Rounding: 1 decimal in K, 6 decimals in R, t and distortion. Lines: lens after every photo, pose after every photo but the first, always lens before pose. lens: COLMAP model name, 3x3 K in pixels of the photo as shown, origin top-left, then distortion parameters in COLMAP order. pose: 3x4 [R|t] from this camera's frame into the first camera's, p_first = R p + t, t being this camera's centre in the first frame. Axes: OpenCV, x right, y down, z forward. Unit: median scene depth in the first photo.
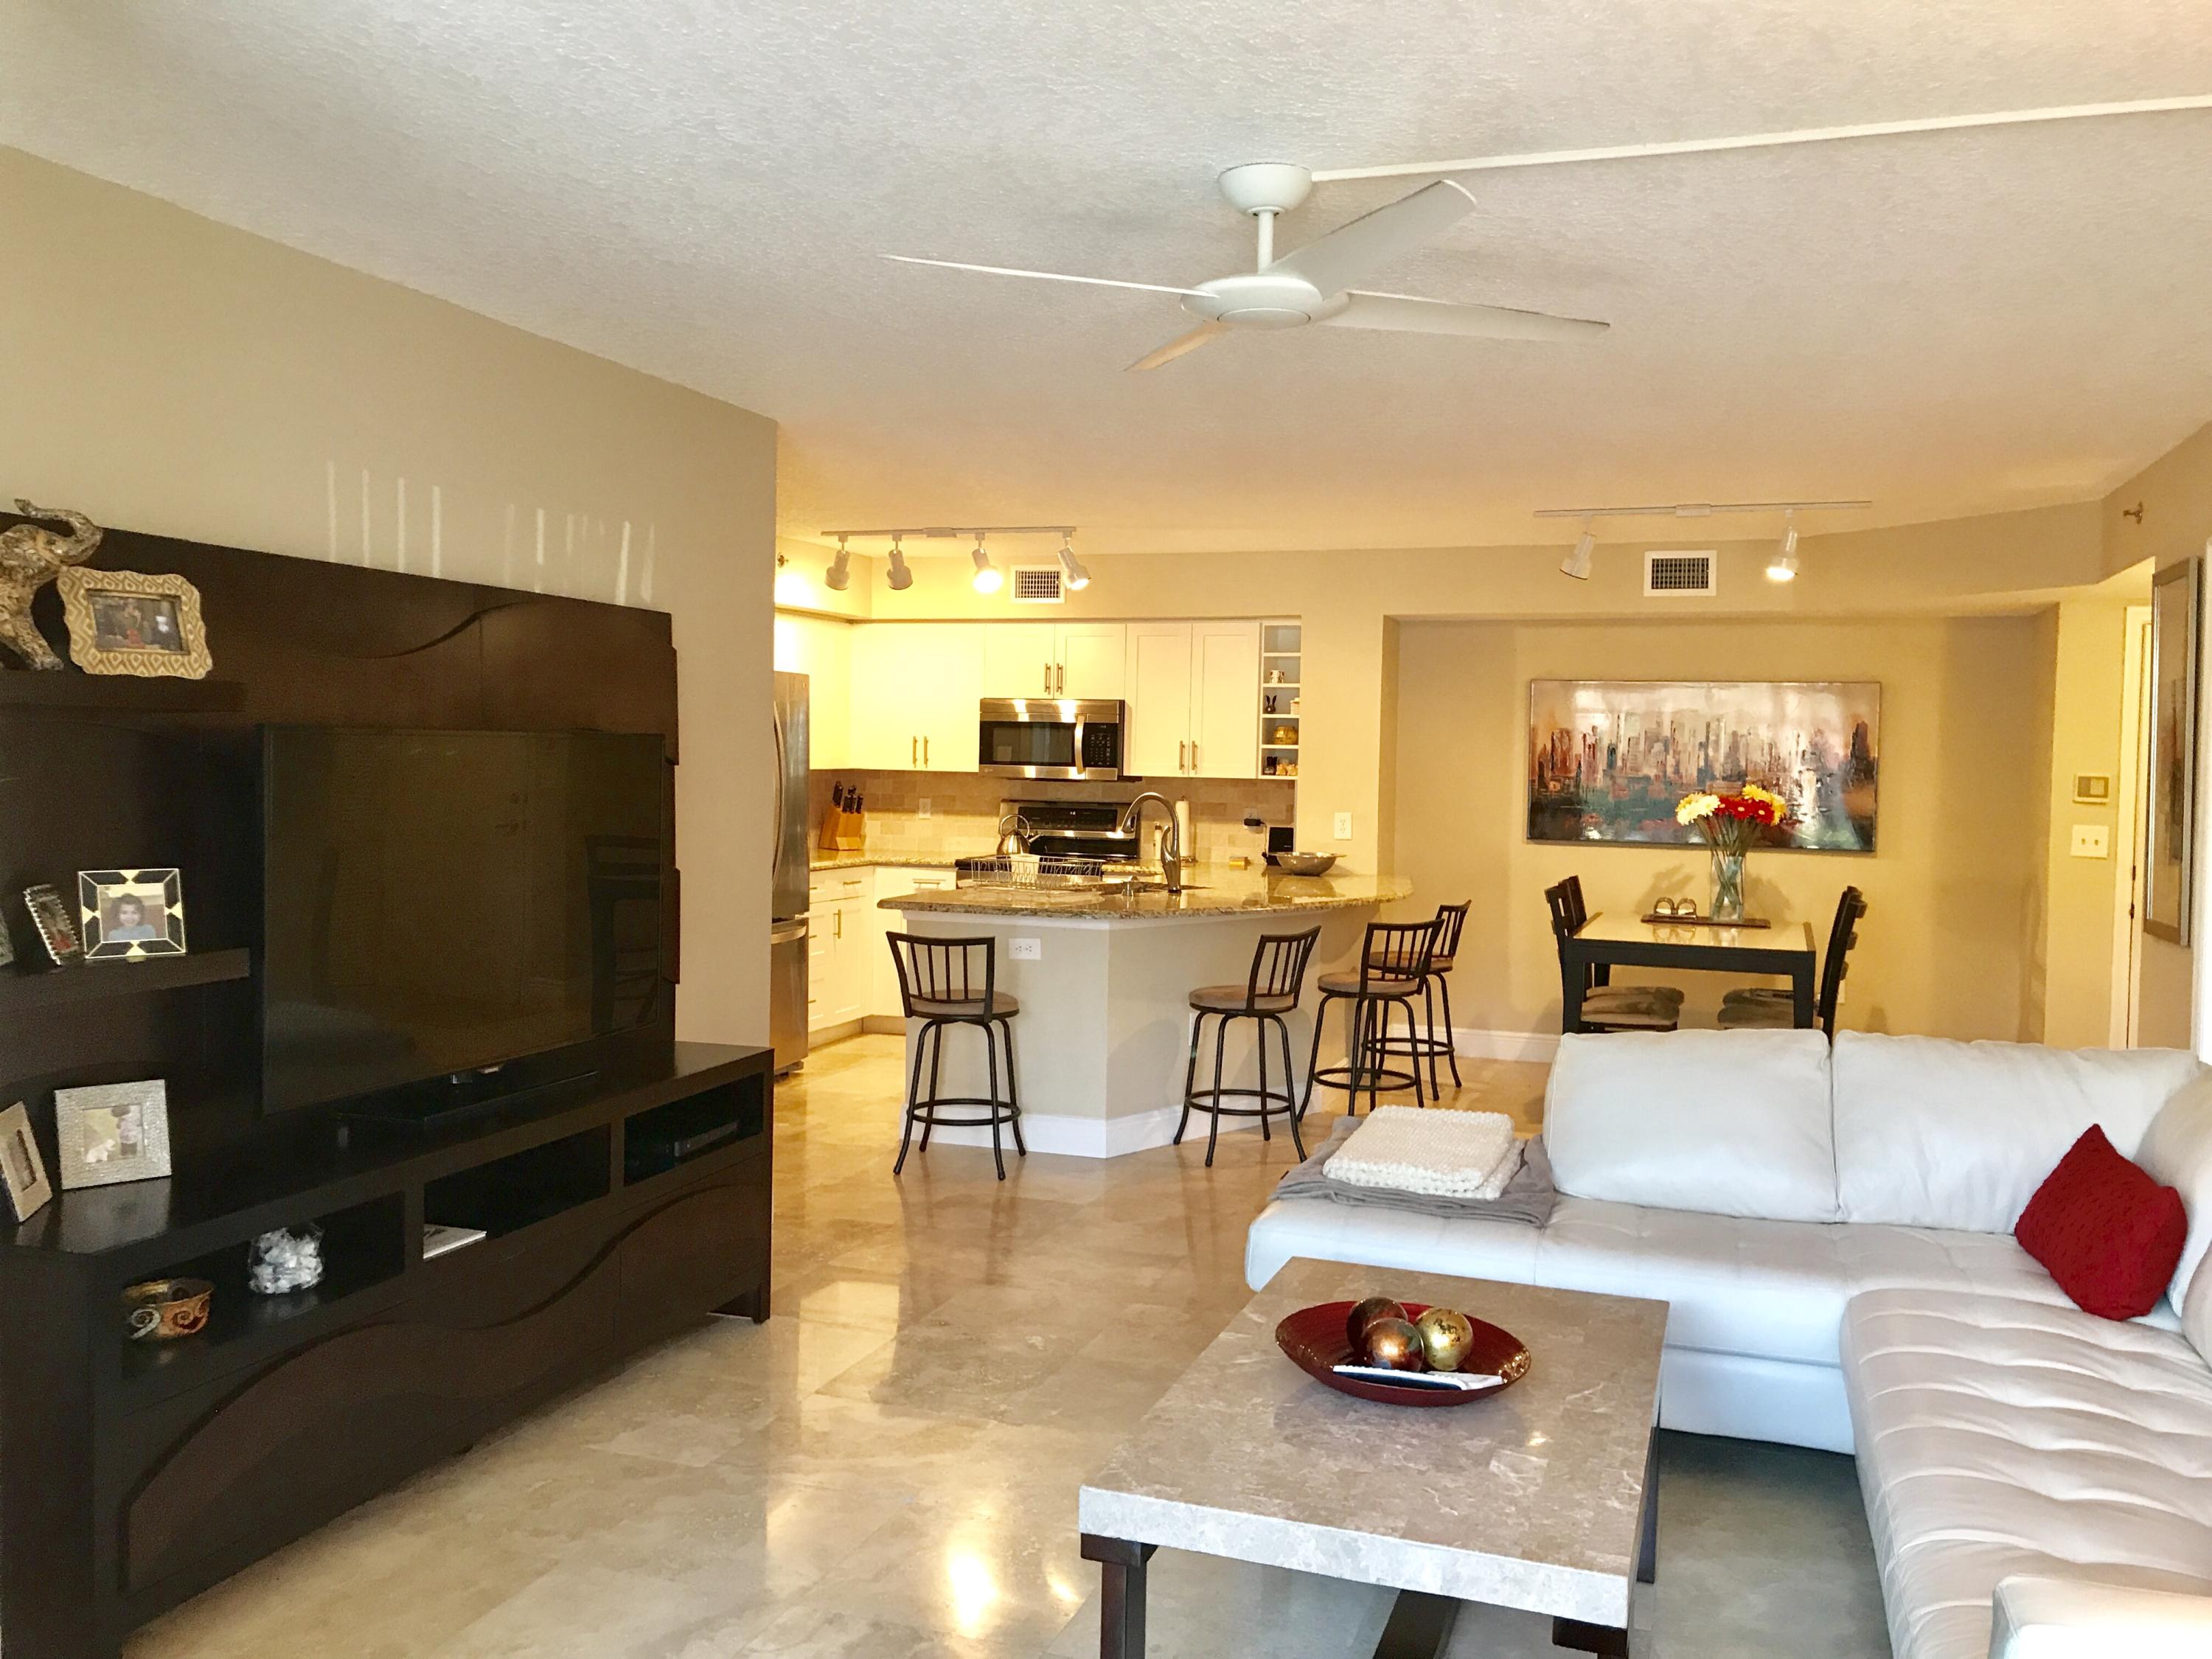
lens RADIAL K [[1790.1, 0, 1106.0], [0, 1790.1, 829.5], [0, 0, 1]] dist [0.063851, -0.109210]
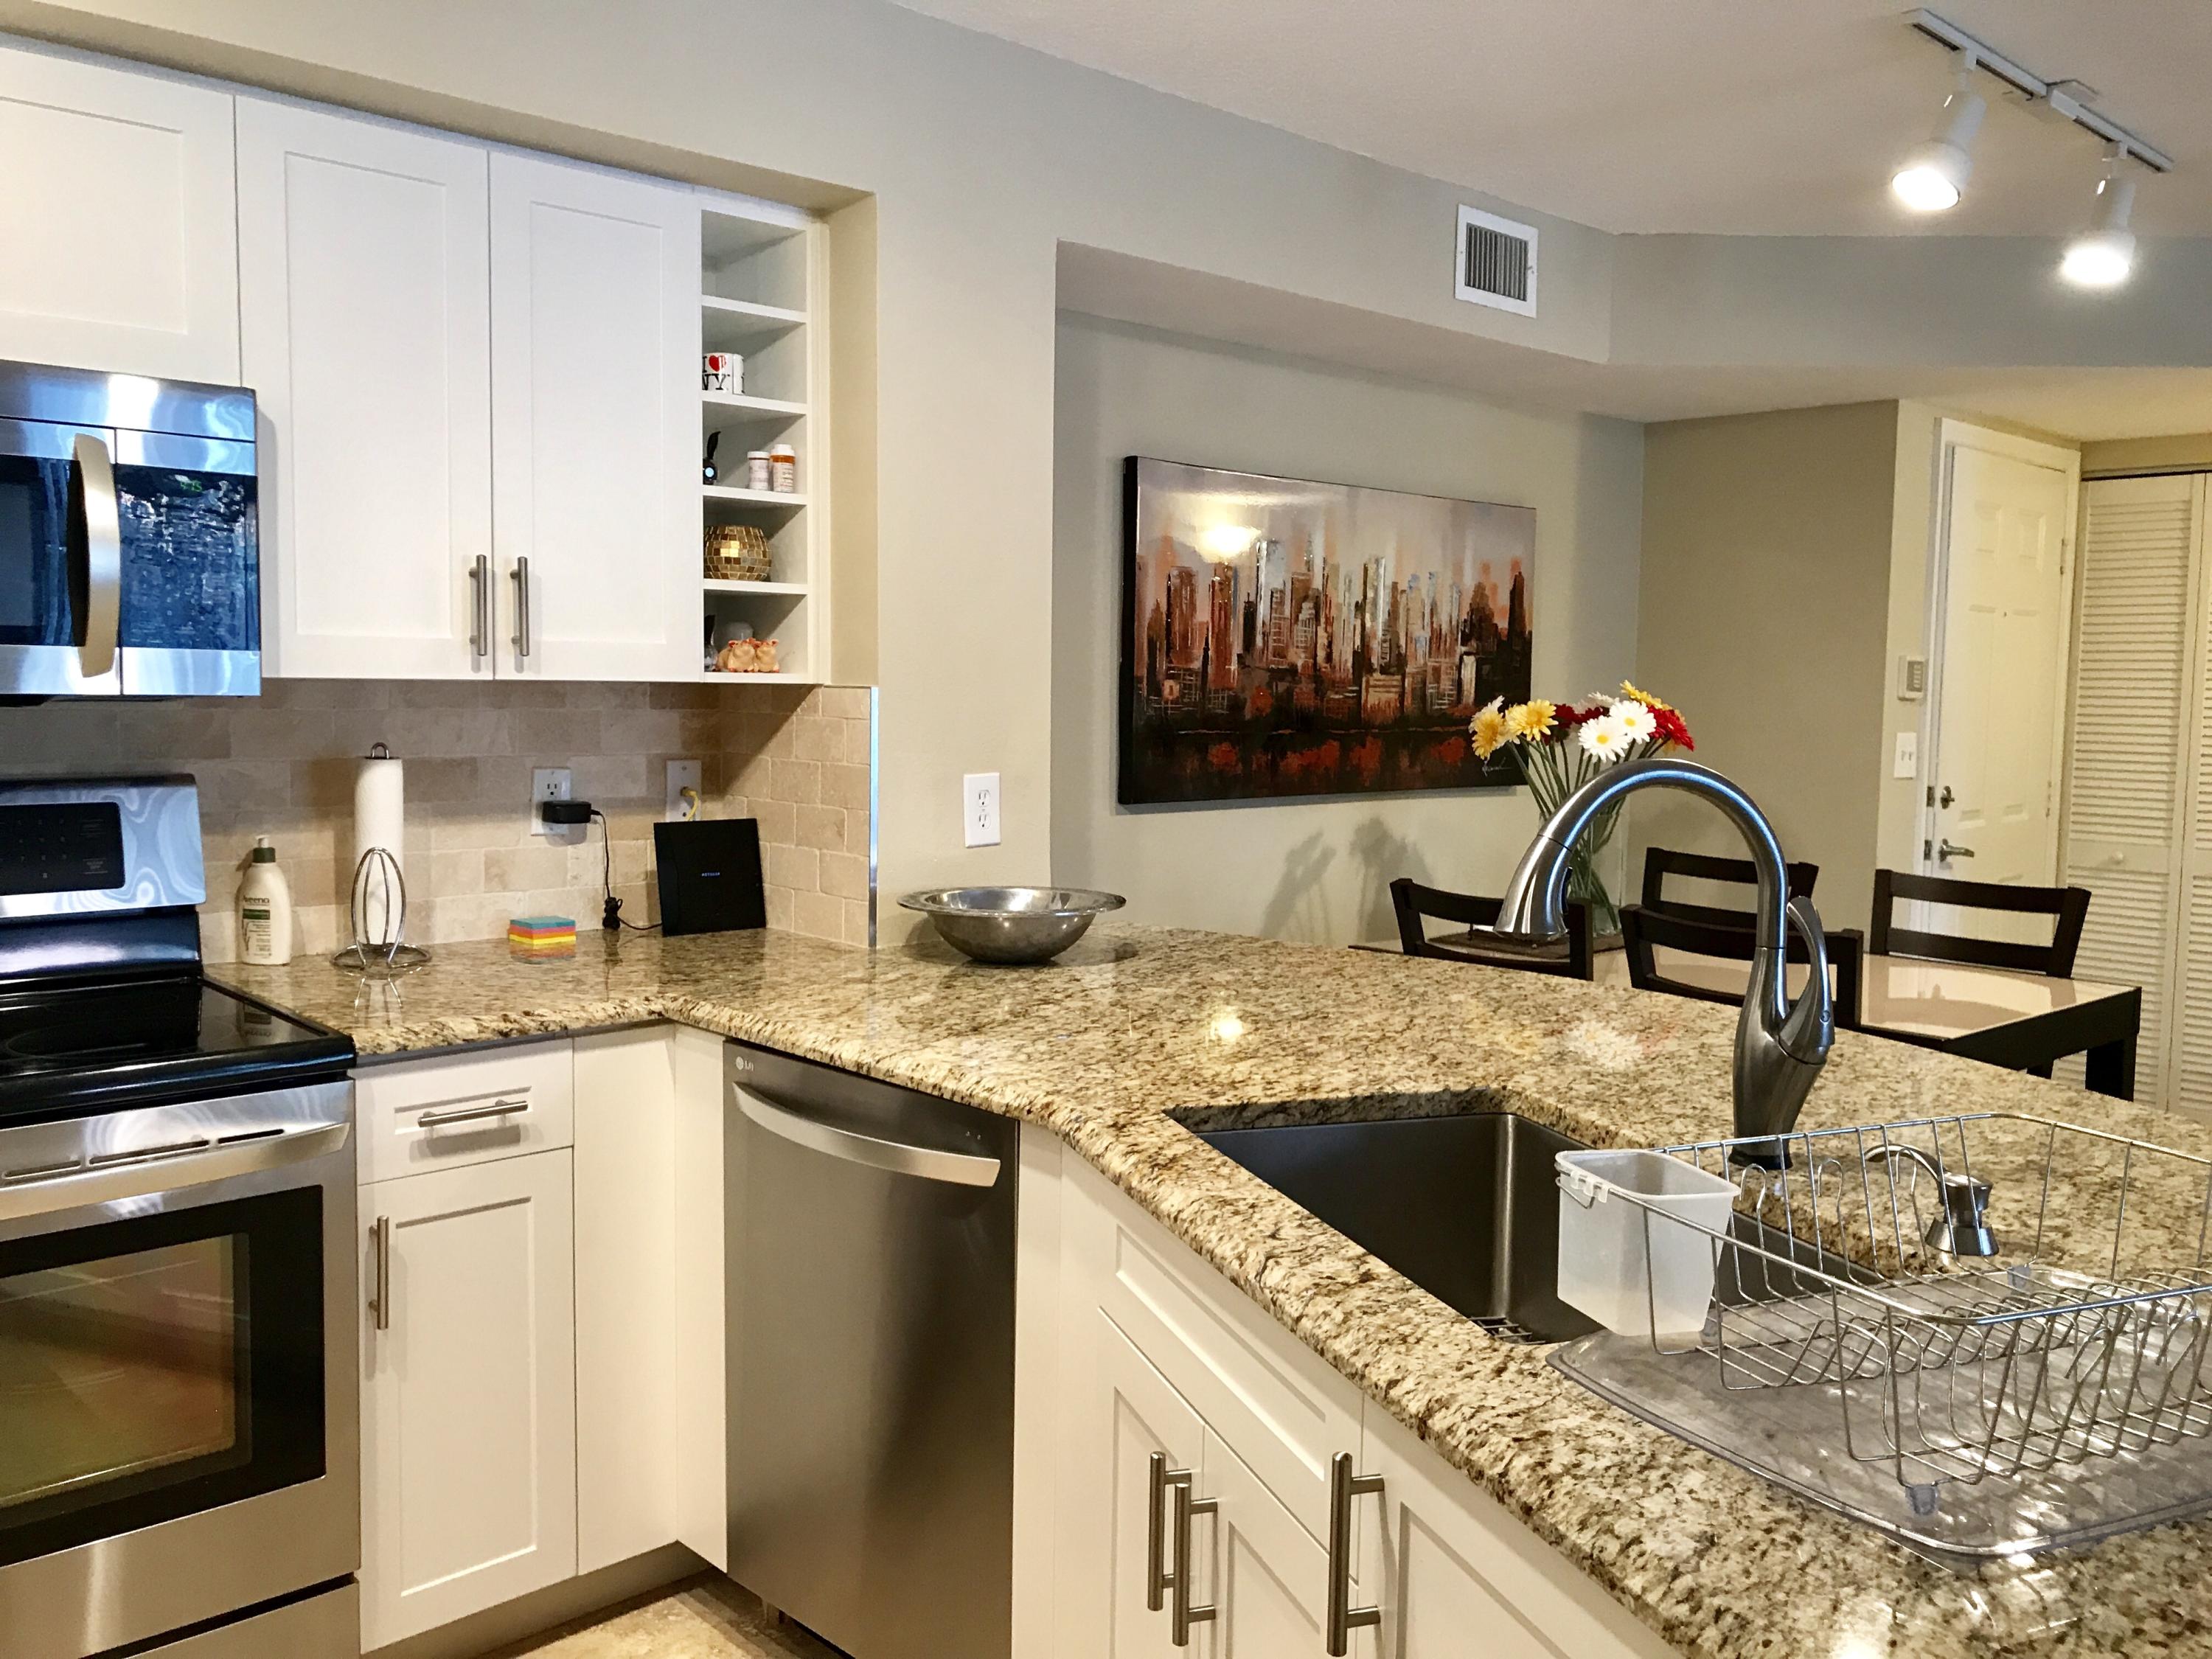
lens RADIAL K [[1790.1, 0, 1106.0], [0, 1790.1, 829.5], [0, 0, 1]] dist [0.063851, -0.109210]
pose [[0.466902, -0.088173, 0.879902, -0.175162], [0.031396, 0.996042, 0.083151, -0.026835], [-0.883751, -0.011198, 0.467823, 0.786470]]
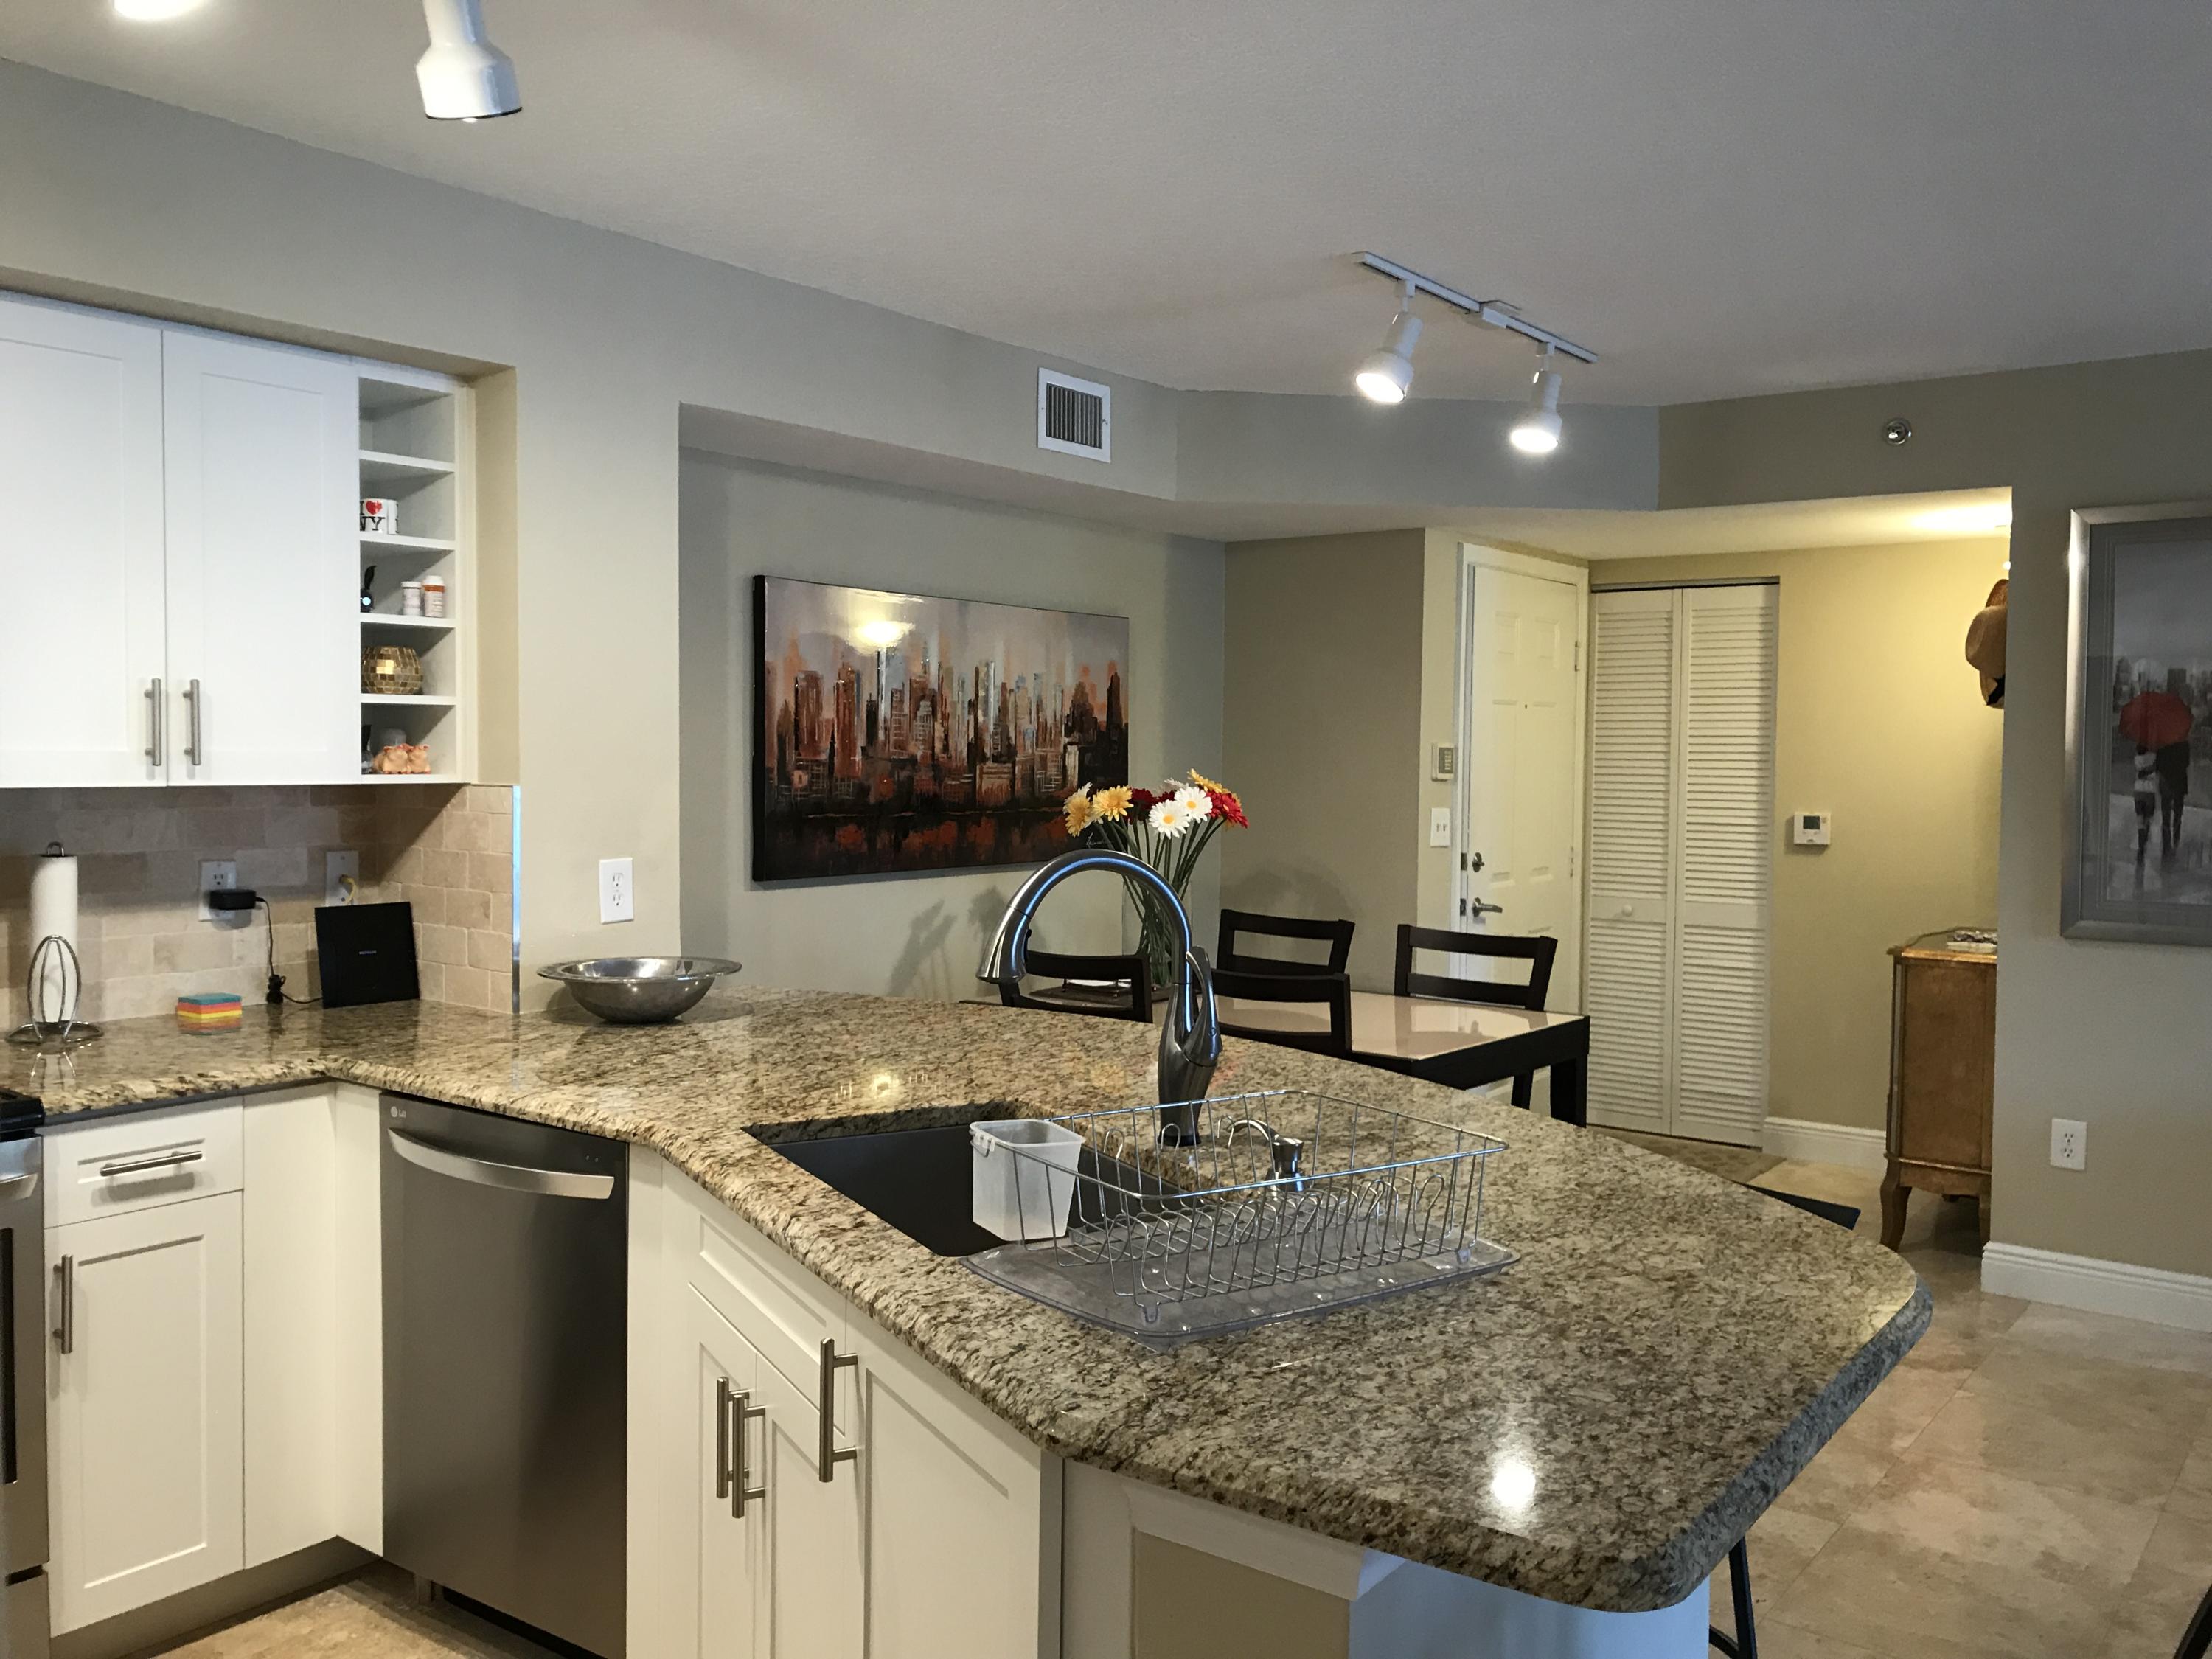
lens RADIAL K [[1790.1, 0, 1106.0], [0, 1790.1, 829.5], [0, 0, 1]] dist [0.063851, -0.109210]
pose [[0.310347, -0.060248, 0.948712, -0.228714], [0.035517, 0.998028, 0.051762, -0.033240], [-0.949960, 0.017631, 0.311875, 0.739530]]
